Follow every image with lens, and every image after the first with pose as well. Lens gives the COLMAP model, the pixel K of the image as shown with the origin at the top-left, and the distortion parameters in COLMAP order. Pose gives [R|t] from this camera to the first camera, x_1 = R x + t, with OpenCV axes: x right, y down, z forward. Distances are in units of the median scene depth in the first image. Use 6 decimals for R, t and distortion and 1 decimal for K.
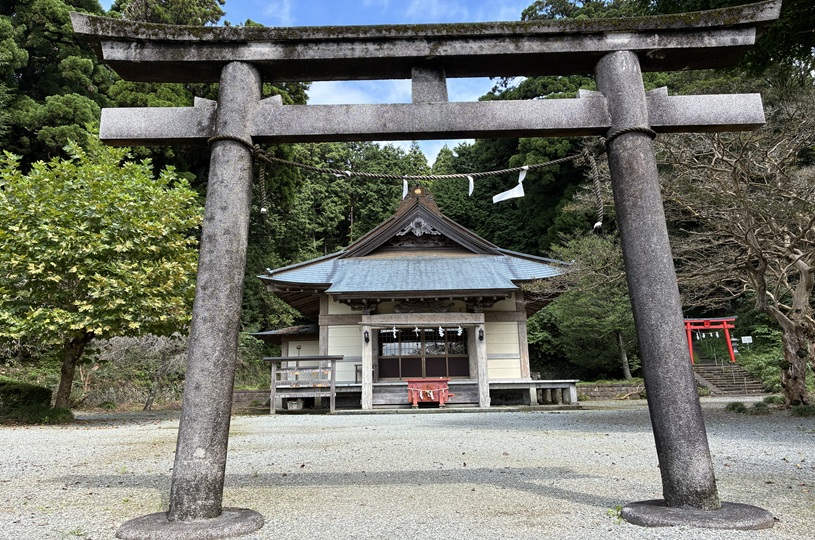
lens RADIAL K [[595.5, 0, 407.5], [0, 595.5, 246.3], [0, 0, 1]] dist [0.005658, 0.000900]
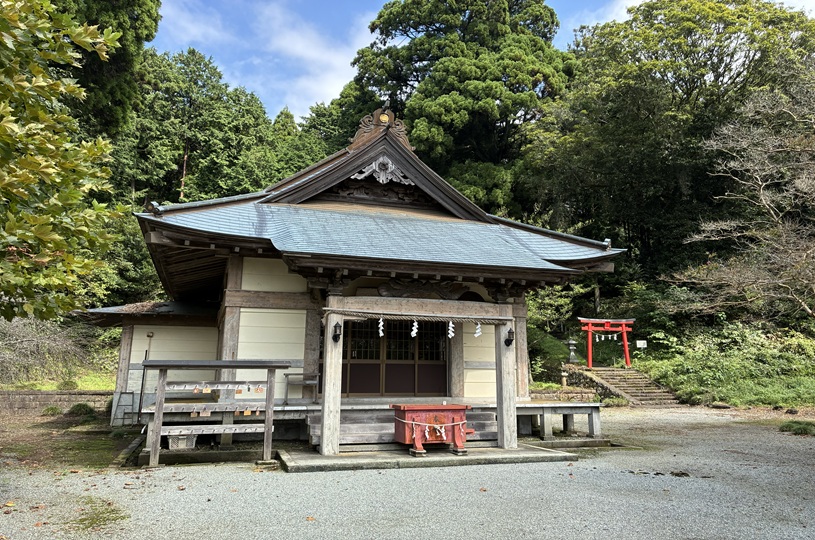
lens RADIAL K [[595.5, 0, 407.5], [0, 595.5, 246.3], [0, 0, 1]] dist [0.005658, 0.000900]
pose [[0.940150, 0.093116, 0.327792, -0.169706], [-0.102653, 0.994646, 0.011873, 0.042812], [-0.324931, -0.044811, 0.944675, 0.345493]]
